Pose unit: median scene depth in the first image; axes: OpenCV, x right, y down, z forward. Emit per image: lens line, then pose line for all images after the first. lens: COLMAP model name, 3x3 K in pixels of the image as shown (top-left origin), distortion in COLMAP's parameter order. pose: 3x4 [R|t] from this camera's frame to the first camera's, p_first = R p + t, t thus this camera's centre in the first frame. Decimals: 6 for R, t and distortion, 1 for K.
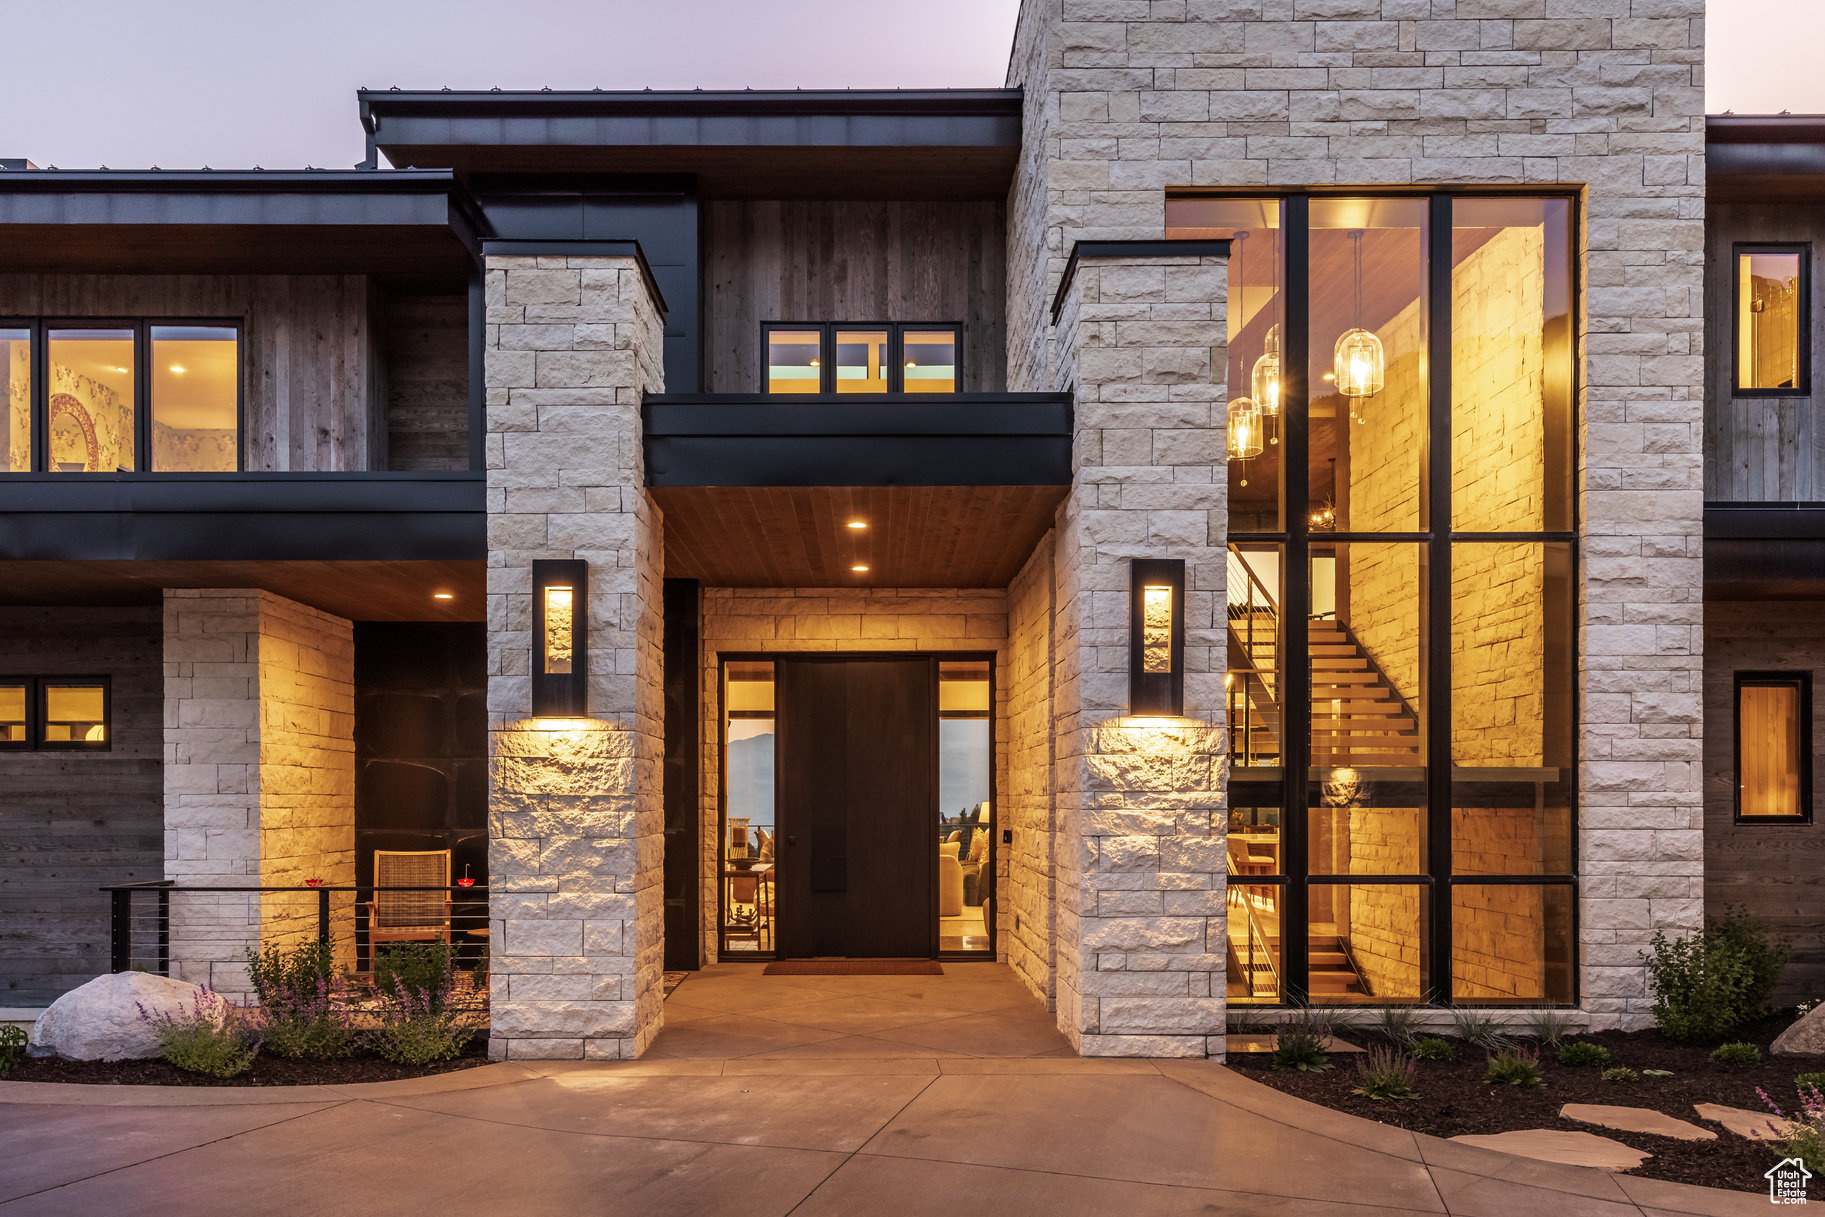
lens RADIAL K [[1836.6, 0, 905.6], [0, 1836.6, 602.0], [0, 0, 1]] dist [0.005869, 0.000000]
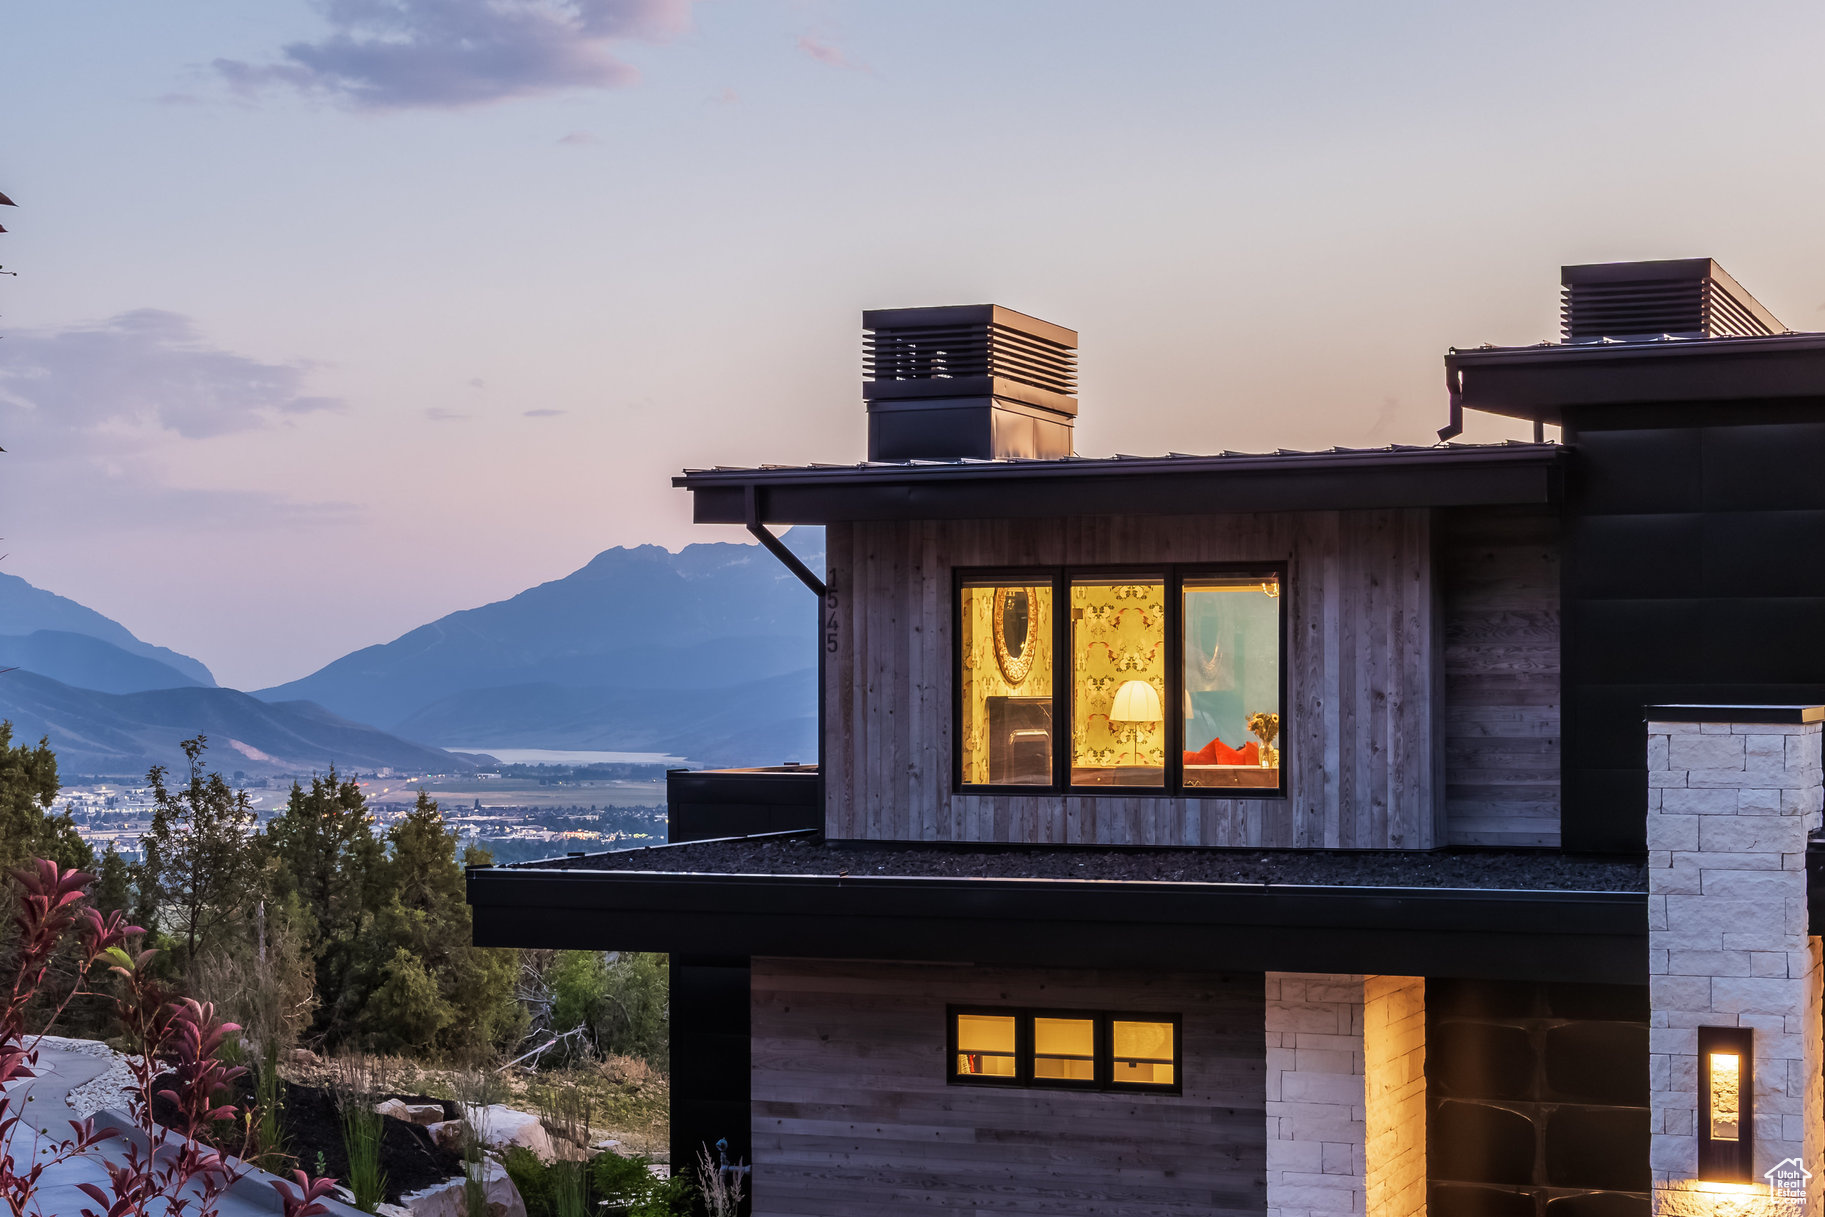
lens RADIAL K [[3061.4, 0, 907.5], [0, 3061.4, 627.3], [0, 0, 1]] dist [0.034398, 0.000000]
pose [[0.922561, -0.003209, -0.385837, 0.034330], [0.005047, 0.999980, 0.003751, -0.181378], [0.385817, -0.005408, 0.922559, -0.521705]]
